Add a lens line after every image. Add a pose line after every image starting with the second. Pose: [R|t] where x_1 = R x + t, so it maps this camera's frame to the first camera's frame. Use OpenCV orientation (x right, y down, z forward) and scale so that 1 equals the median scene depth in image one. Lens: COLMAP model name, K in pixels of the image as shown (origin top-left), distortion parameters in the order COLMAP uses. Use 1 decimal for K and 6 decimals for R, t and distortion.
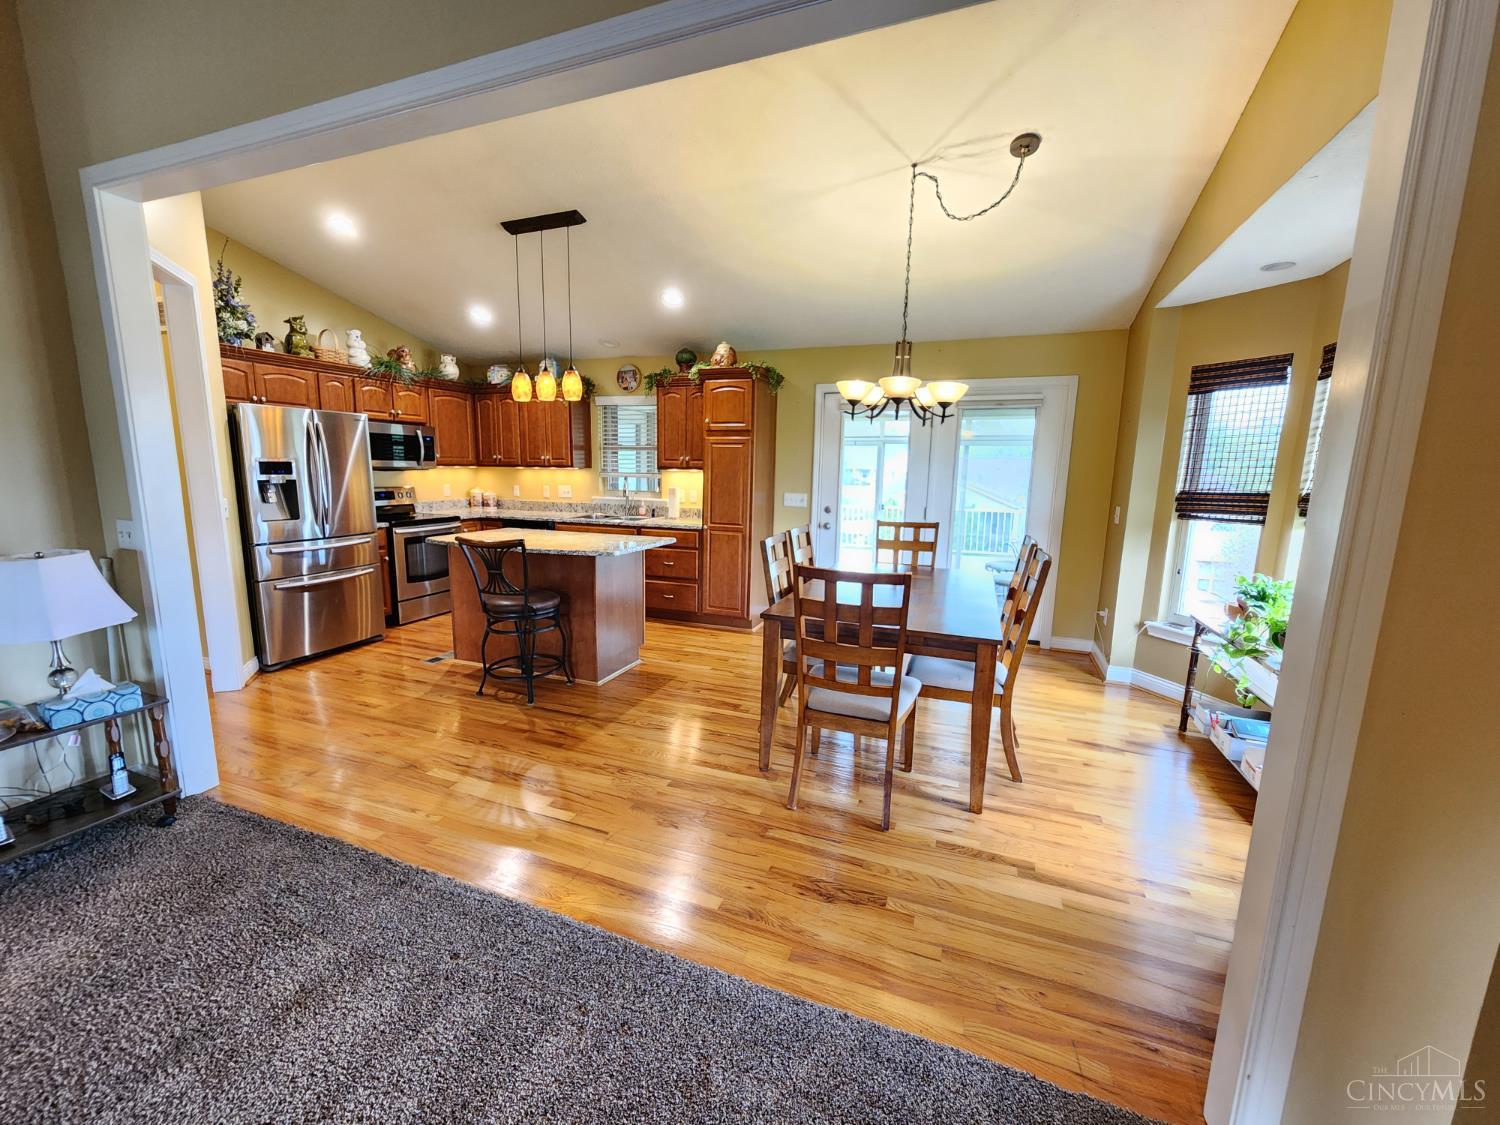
lens RADIAL K [[620.1, 0, 728.4], [0, 620.1, 568.4], [0, 0, 1]] dist [-0.000570, 0.003926]
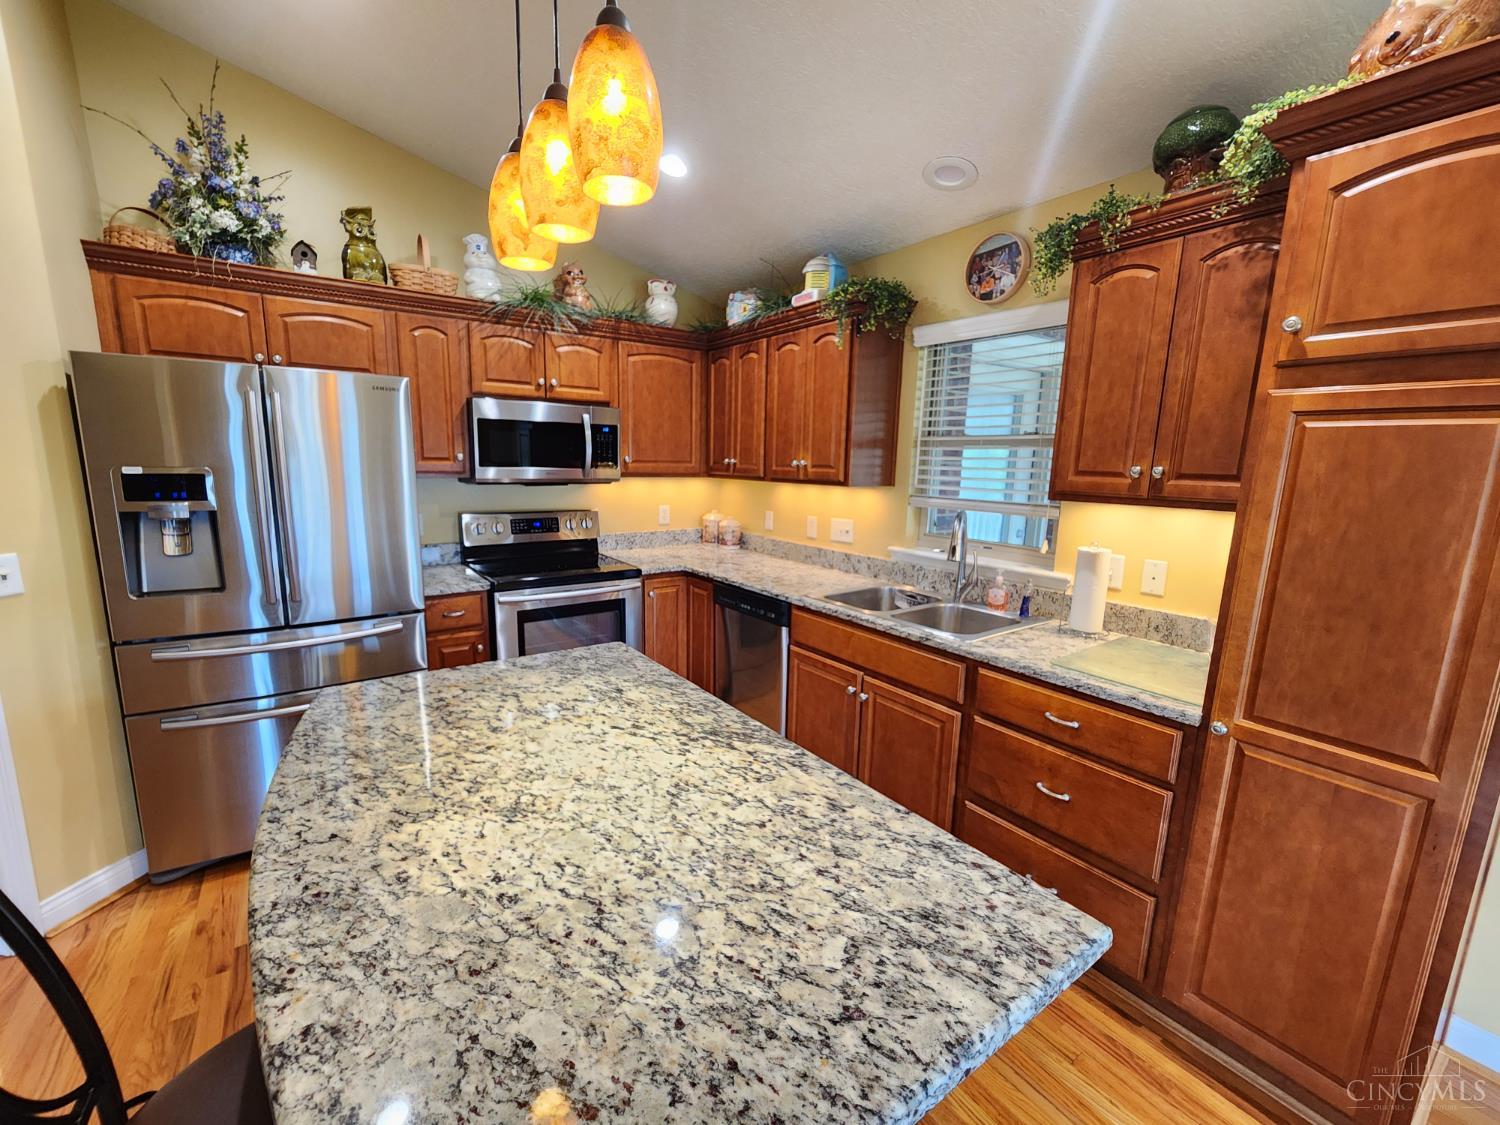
lens RADIAL K [[620.1, 0, 728.4], [0, 620.1, 568.4], [0, 0, 1]] dist [-0.000570, 0.003926]
pose [[0.829090, 0.100507, -0.550008, -0.074759], [-0.100883, 0.994456, 0.029650, -0.124850], [0.549939, 0.030904, 0.834633, 0.668723]]
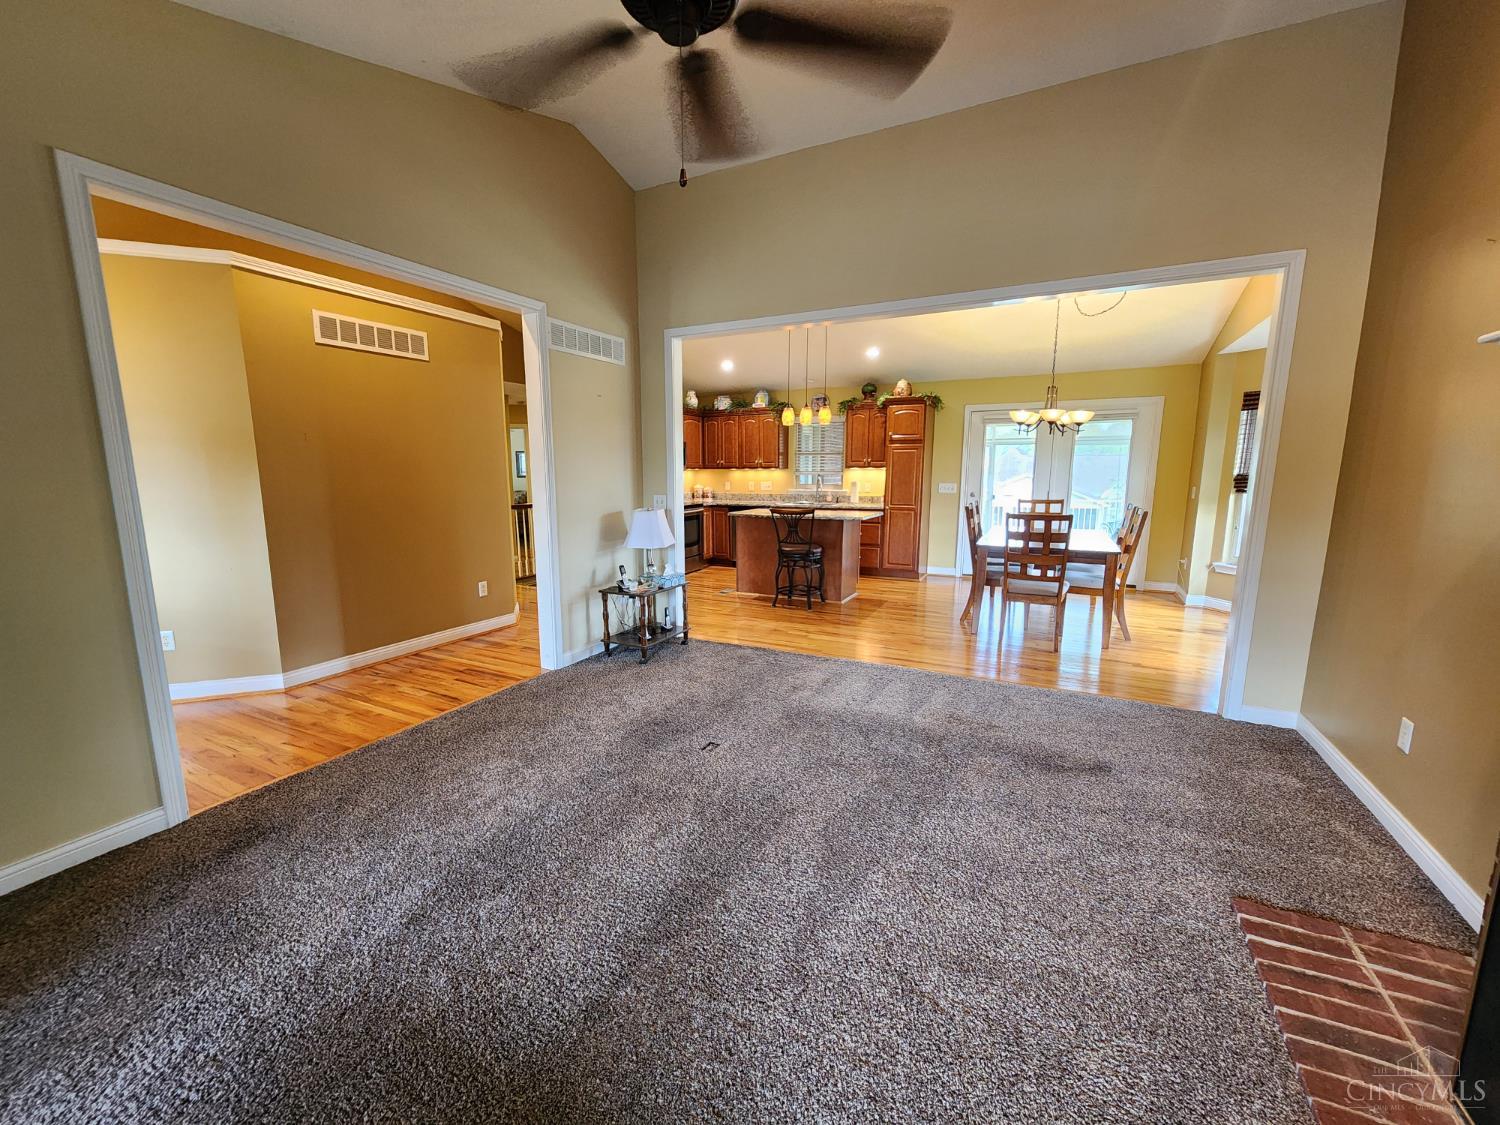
lens RADIAL K [[620.1, 0, 728.4], [0, 620.1, 568.4], [0, 0, 1]] dist [-0.000570, 0.003926]
pose [[0.994897, -0.001874, -0.100880, -0.264640], [0.001239, 0.999979, -0.006357, 0.084897], [0.100889, 0.006199, 0.994878, -0.473917]]
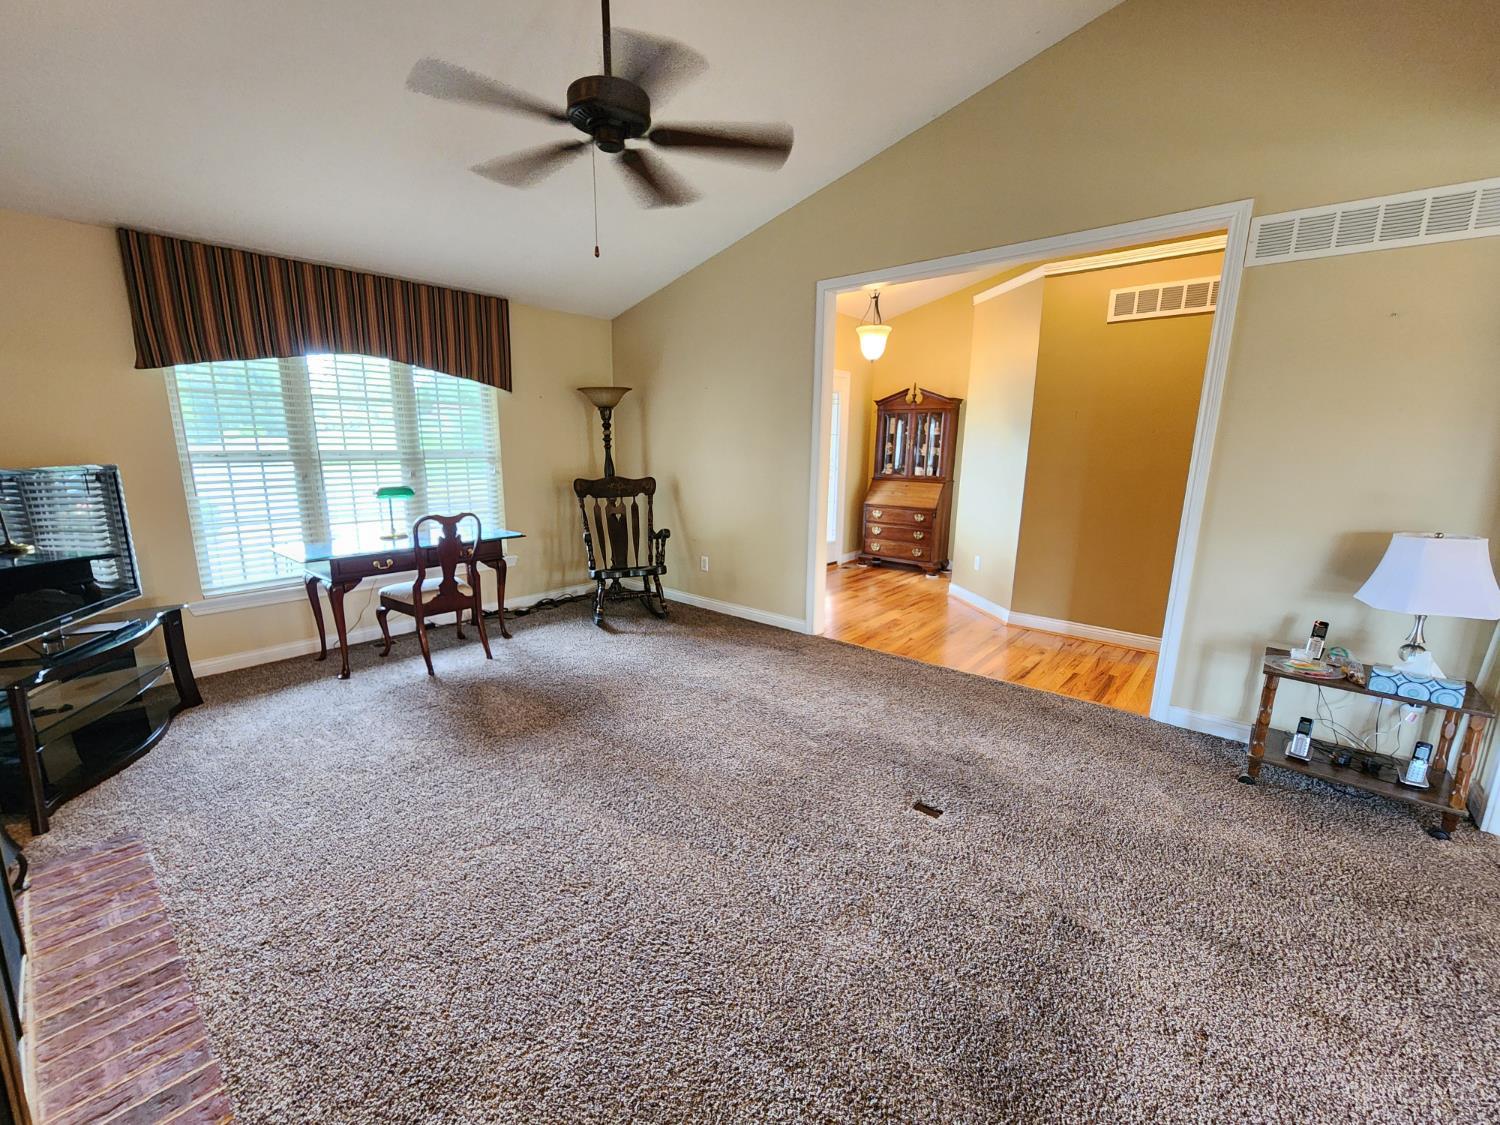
lens RADIAL K [[620.1, 0, 728.4], [0, 620.1, 568.4], [0, 0, 1]] dist [-0.000570, 0.003926]
pose [[-0.322181, 0.176756, -0.930031, 0.111908], [-0.174565, 0.954476, 0.241875, -0.005853], [0.930444, 0.240279, -0.276658, 0.083736]]
